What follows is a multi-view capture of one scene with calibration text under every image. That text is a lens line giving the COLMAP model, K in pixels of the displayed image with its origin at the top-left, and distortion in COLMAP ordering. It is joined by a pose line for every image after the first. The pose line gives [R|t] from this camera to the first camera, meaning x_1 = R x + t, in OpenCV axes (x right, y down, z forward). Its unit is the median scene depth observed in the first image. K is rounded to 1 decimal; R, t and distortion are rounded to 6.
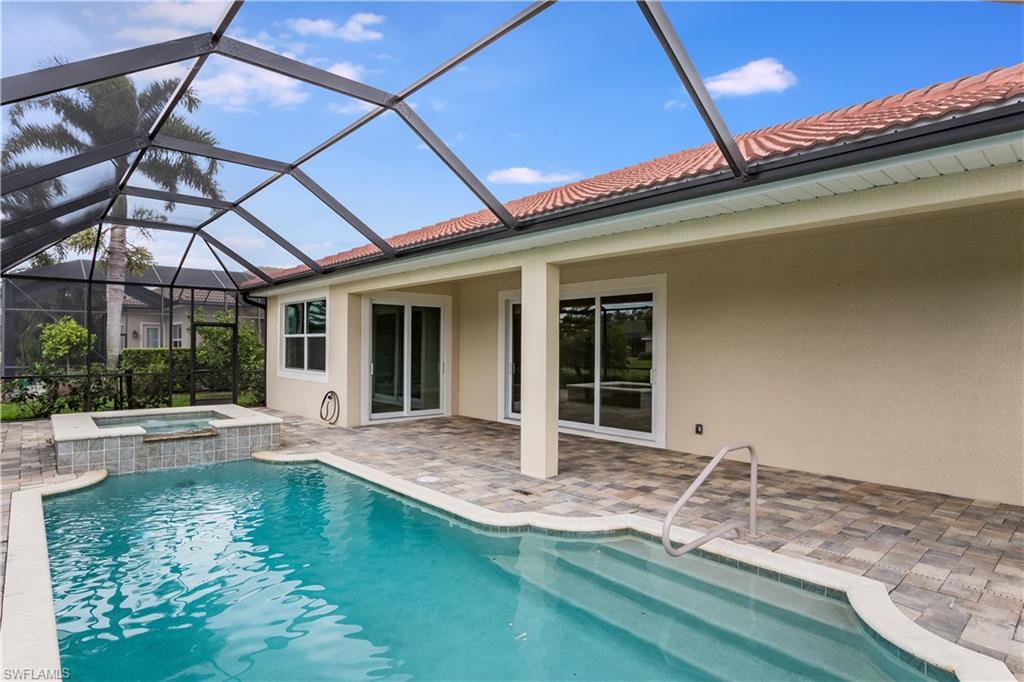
lens RADIAL K [[538.0, 0, 512.0], [0, 538.0, 341.0], [0, 0, 1]] dist [-0.002160, -0.000158]
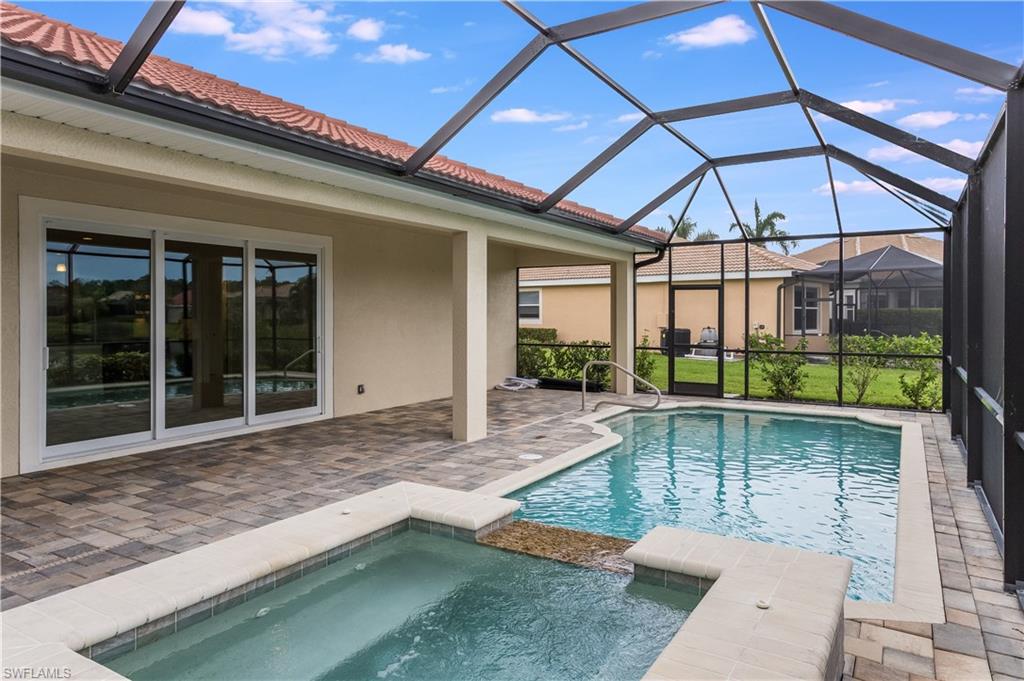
lens RADIAL K [[656.6, 0, 512.0], [0, 656.6, 340.5], [0, 0, 1]] dist [-0.002763, -0.000516]
pose [[-0.289465, -0.048587, 0.955955, -0.928357], [-0.020295, 0.998798, 0.044619, 0.000780], [-0.956973, -0.006485, -0.290103, 1.018037]]
